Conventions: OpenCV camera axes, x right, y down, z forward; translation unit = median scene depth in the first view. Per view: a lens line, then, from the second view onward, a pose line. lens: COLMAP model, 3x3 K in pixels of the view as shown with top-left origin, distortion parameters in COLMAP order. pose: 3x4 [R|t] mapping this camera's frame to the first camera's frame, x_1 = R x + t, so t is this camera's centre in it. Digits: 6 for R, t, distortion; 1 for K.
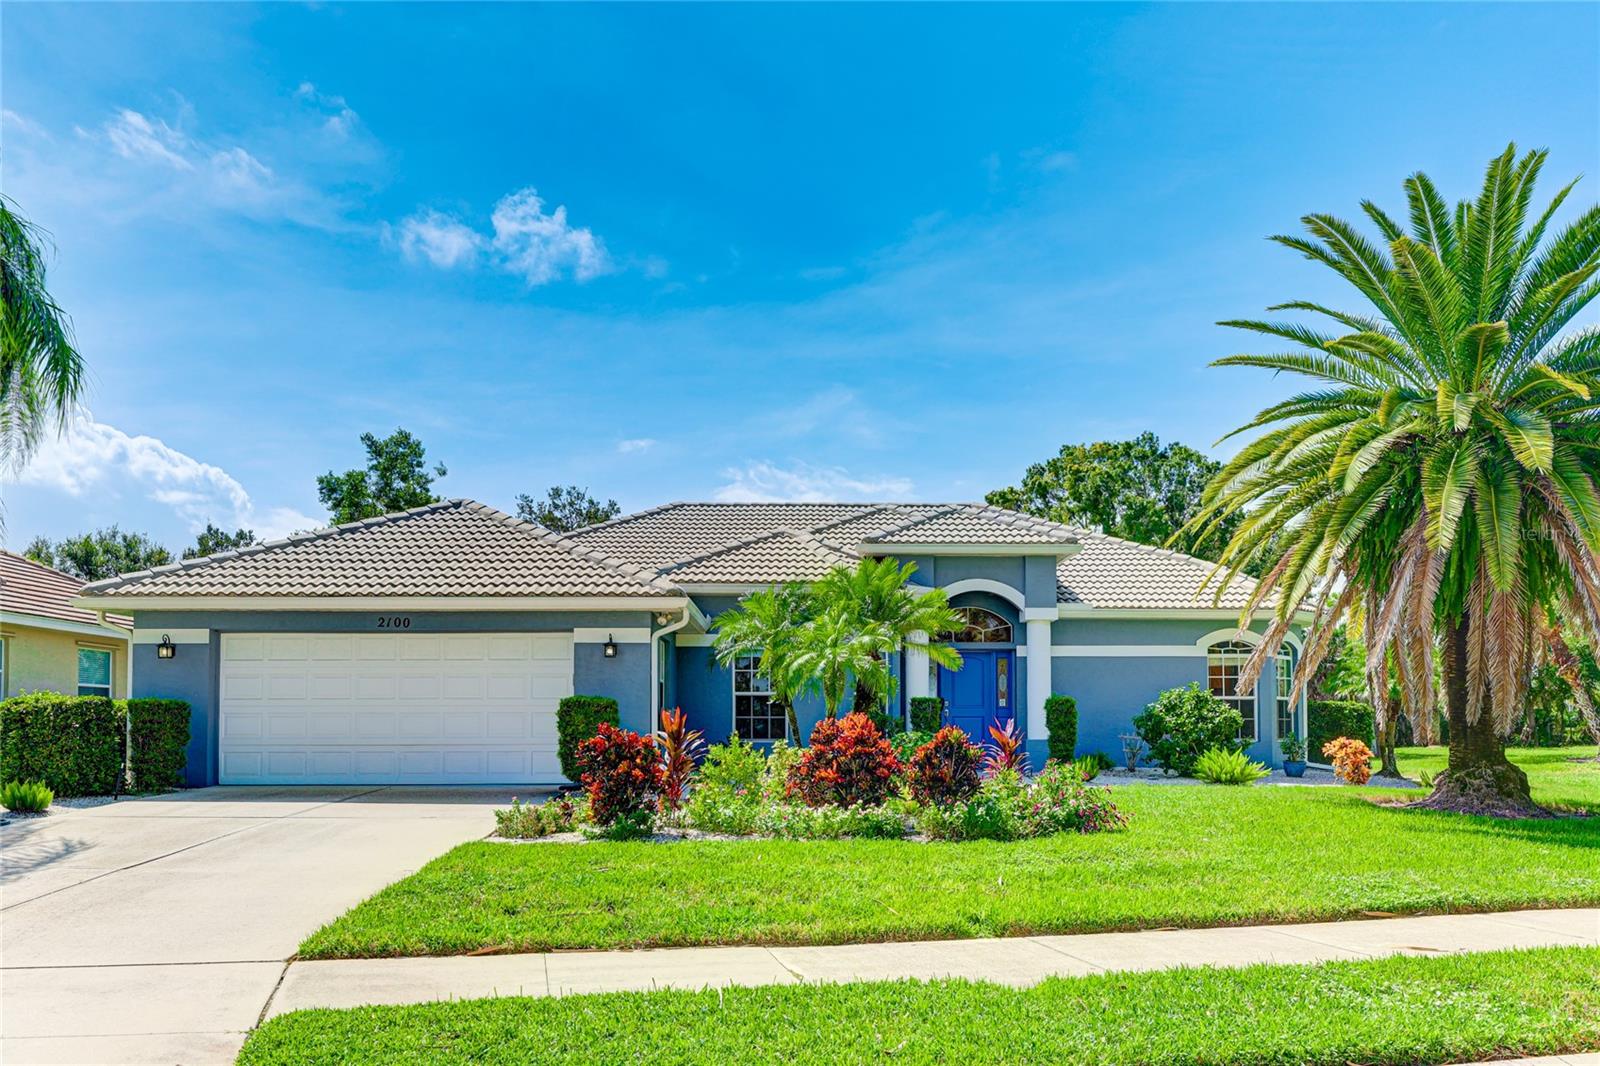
lens RADIAL K [[1141.2, 0, 800.0], [0, 1141.2, 533.0], [0, 0, 1]] dist [0.008731, 0.000667]
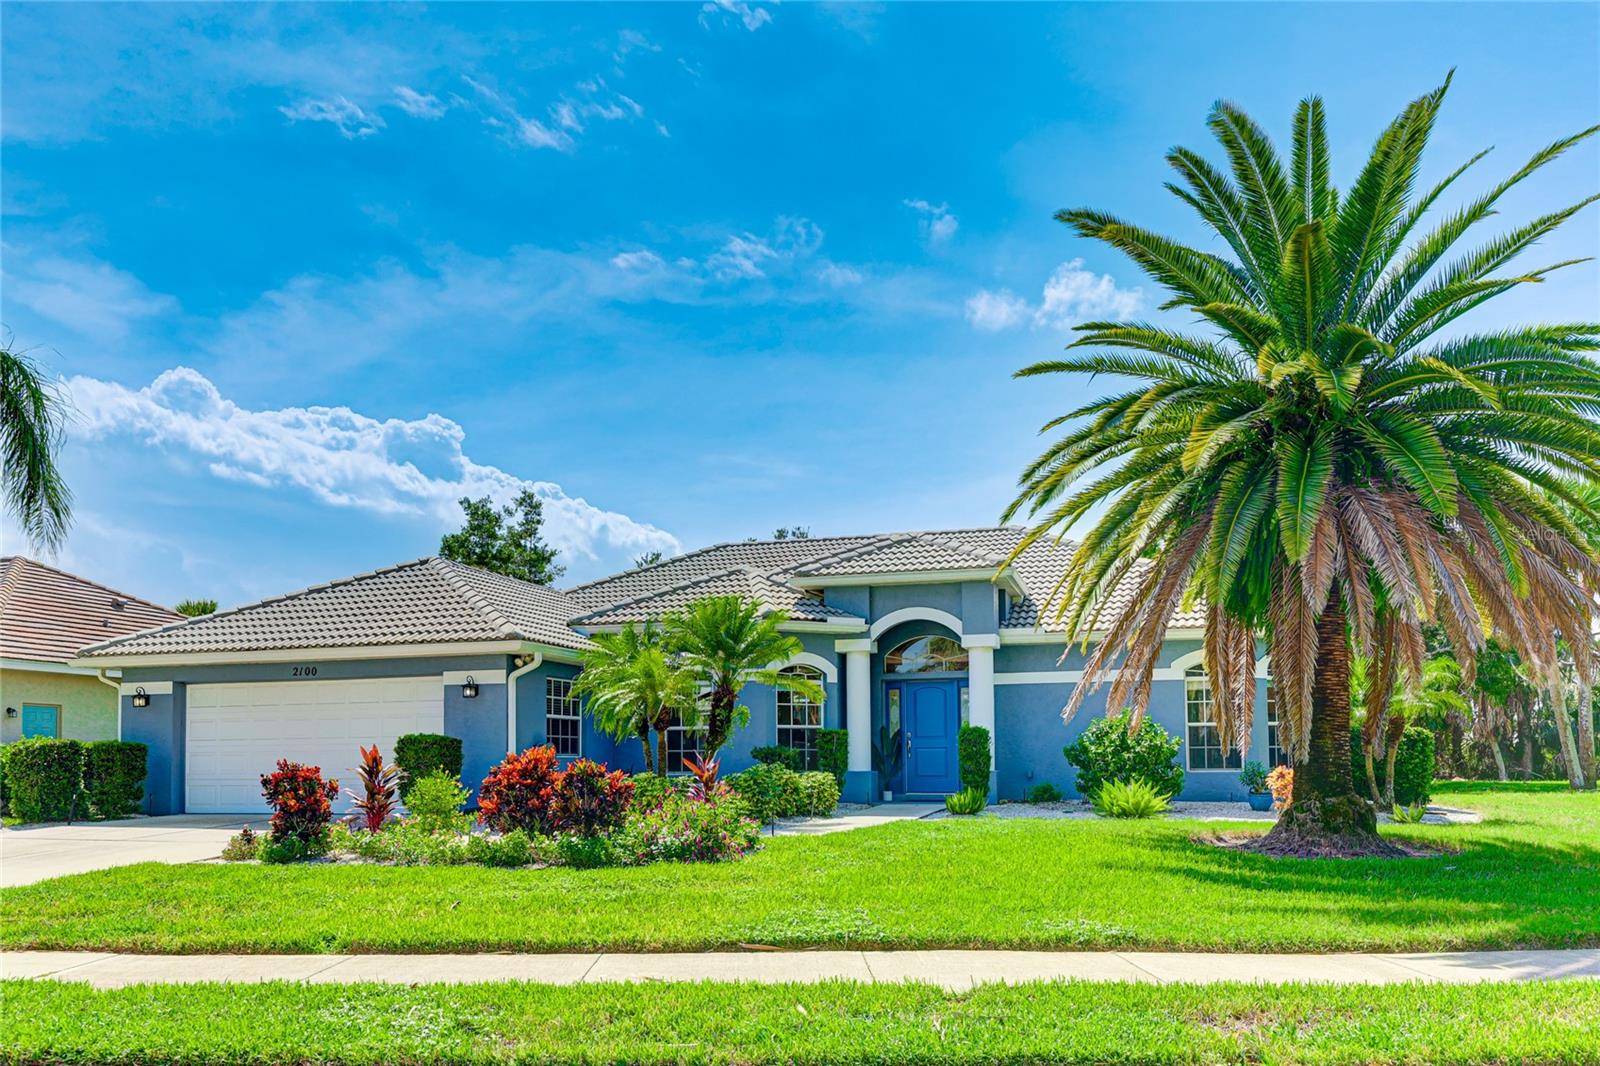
lens RADIAL K [[1141.2, 0, 800.0], [0, 1141.2, 533.0], [0, 0, 1]] dist [0.008731, 0.000667]
pose [[0.961643, -0.060791, -0.267485, 0.438375], [0.053524, 0.997975, -0.034381, 0.005895], [0.269033, 0.018745, 0.962949, 0.026462]]
